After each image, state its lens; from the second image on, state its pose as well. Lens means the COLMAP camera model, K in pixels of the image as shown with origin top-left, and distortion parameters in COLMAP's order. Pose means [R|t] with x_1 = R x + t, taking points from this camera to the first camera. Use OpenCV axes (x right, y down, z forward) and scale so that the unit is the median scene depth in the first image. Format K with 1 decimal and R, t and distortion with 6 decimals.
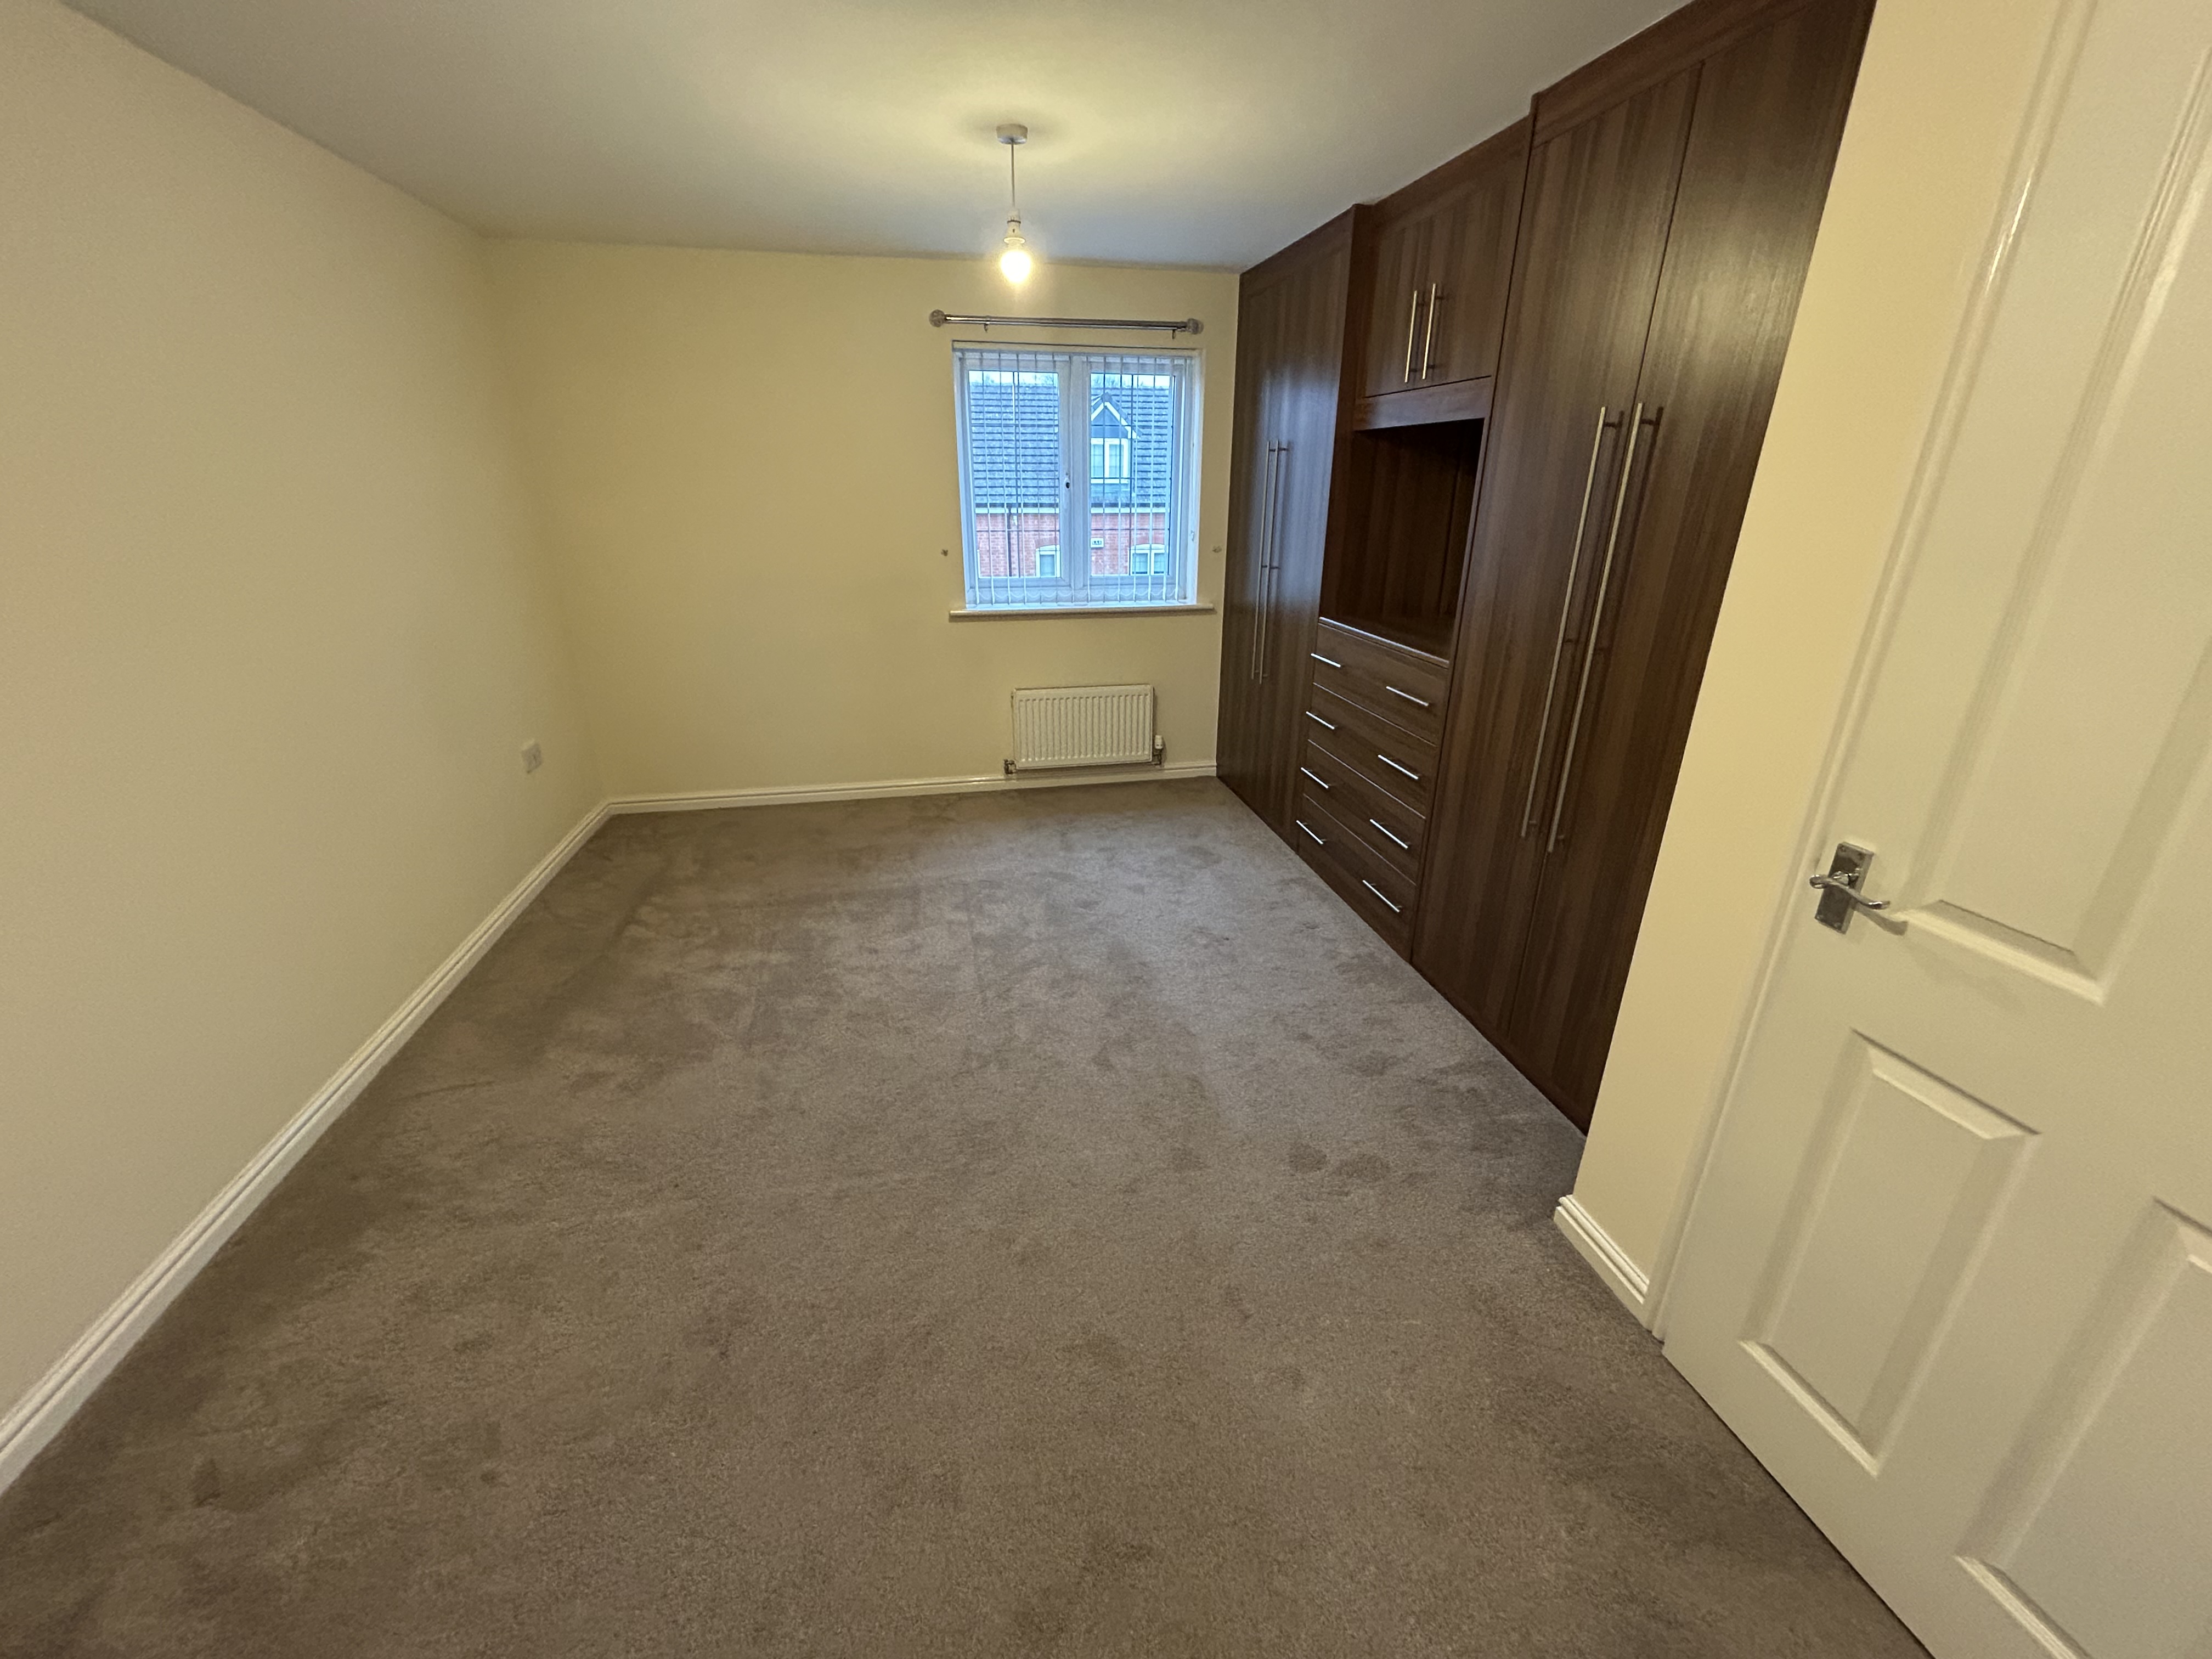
lens RADIAL K [[885.9, 0, 1106.0], [0, 885.9, 829.5], [0, 0, 1]] dist [0.001237, 0.000179]
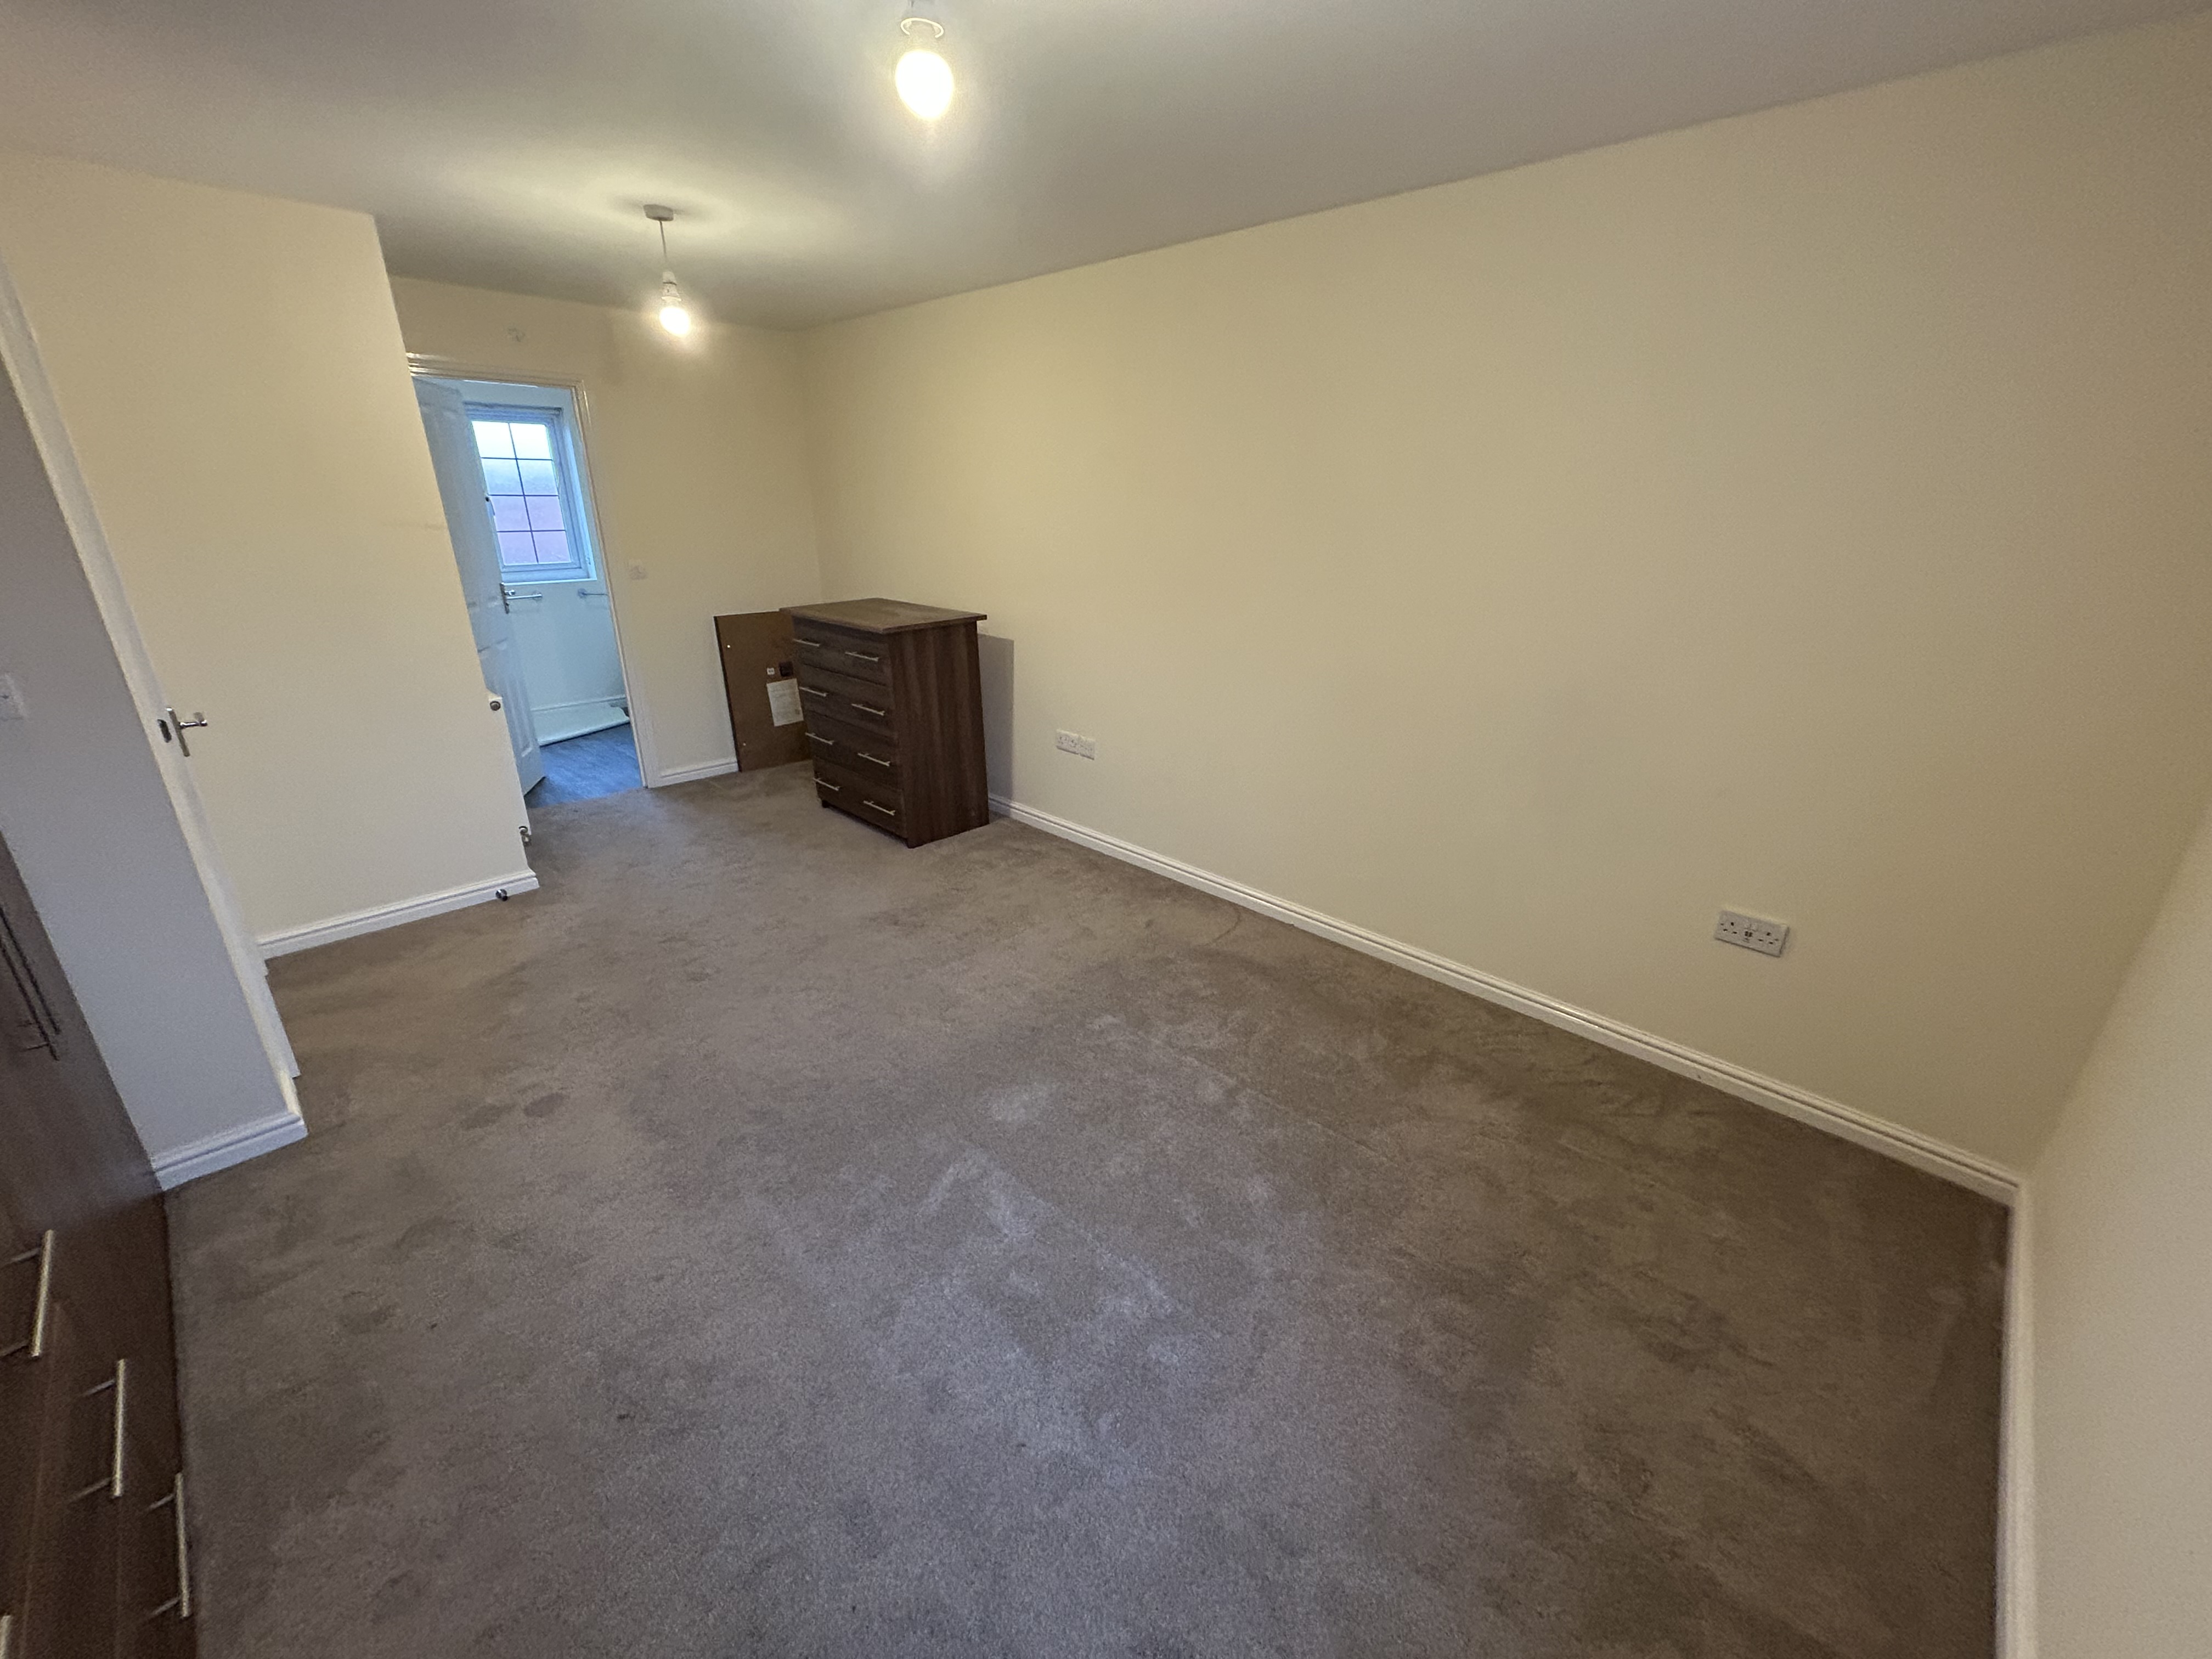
lens RADIAL K [[885.9, 0, 1106.0], [0, 885.9, 829.5], [0, 0, 1]] dist [0.001237, 0.000179]
pose [[-0.824445, 0.198453, -0.530007, 0.091080], [-0.189331, 0.785828, 0.588752, -0.441566], [0.533334, 0.585740, -0.610298, 1.097962]]
